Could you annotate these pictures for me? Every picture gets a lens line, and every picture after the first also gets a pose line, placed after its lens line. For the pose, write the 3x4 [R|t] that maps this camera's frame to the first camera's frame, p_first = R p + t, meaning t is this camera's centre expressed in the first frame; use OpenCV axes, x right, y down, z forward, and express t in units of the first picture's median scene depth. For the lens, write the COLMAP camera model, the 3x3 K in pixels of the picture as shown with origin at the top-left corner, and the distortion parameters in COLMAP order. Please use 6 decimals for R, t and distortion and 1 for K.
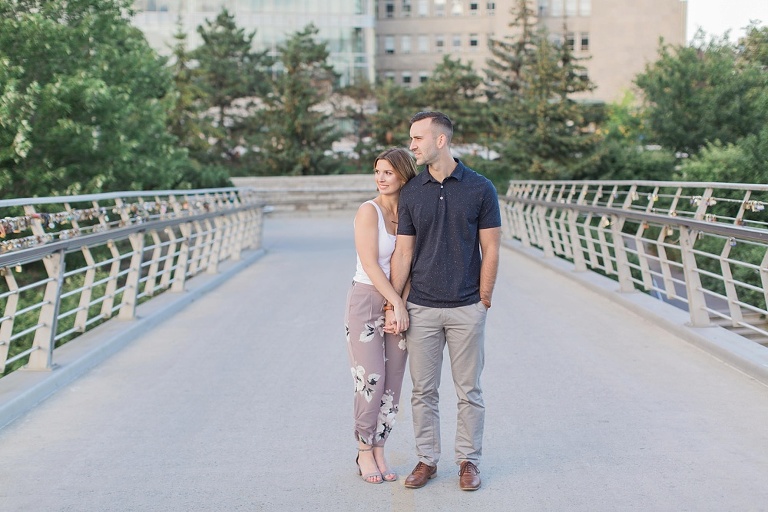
lens RADIAL K [[1149.8, 0, 384.0], [0, 1149.8, 256.0], [0, 0, 1]] dist [0.011308, -0.016616]
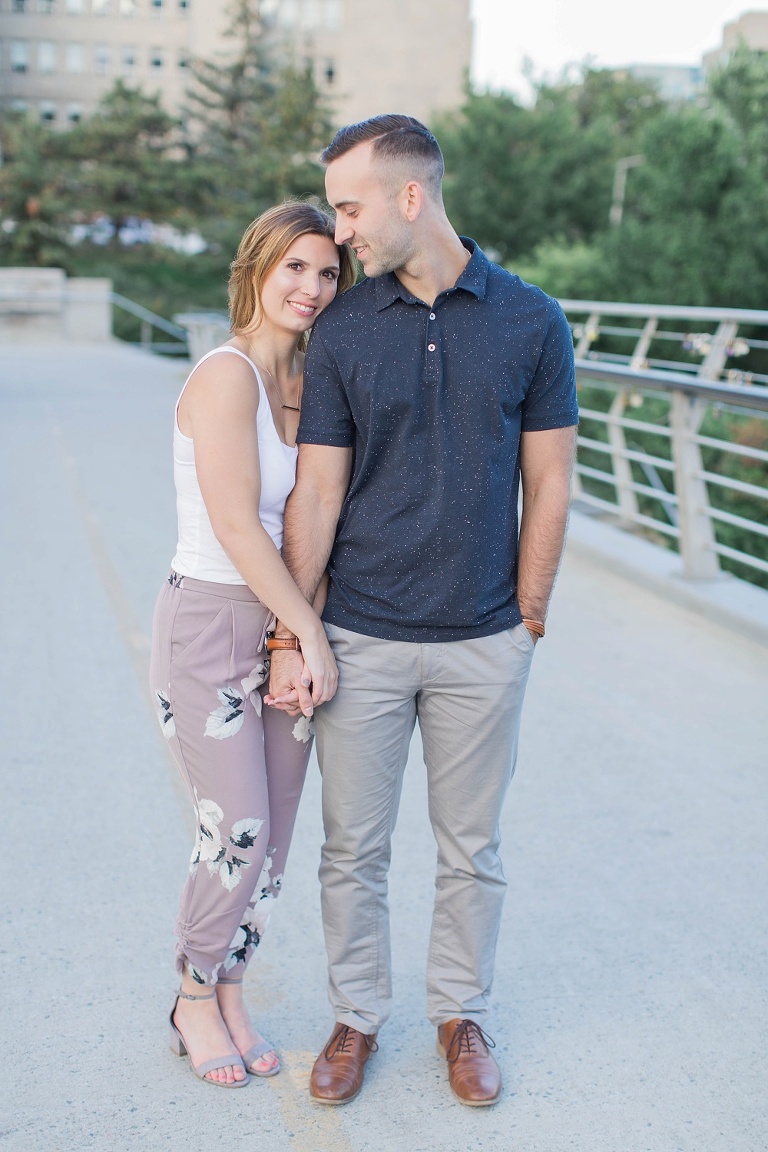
lens RADIAL K [[1706.7, 0, 385.1], [0, 1706.7, 608.4], [0, 0, 1]] dist [0.053530, 0.156074]
pose [[0.976819, -0.004056, 0.214027, -0.078910], [-0.021659, 0.992817, 0.117668, -0.030629], [-0.212966, -0.119576, 0.969715, 0.447733]]
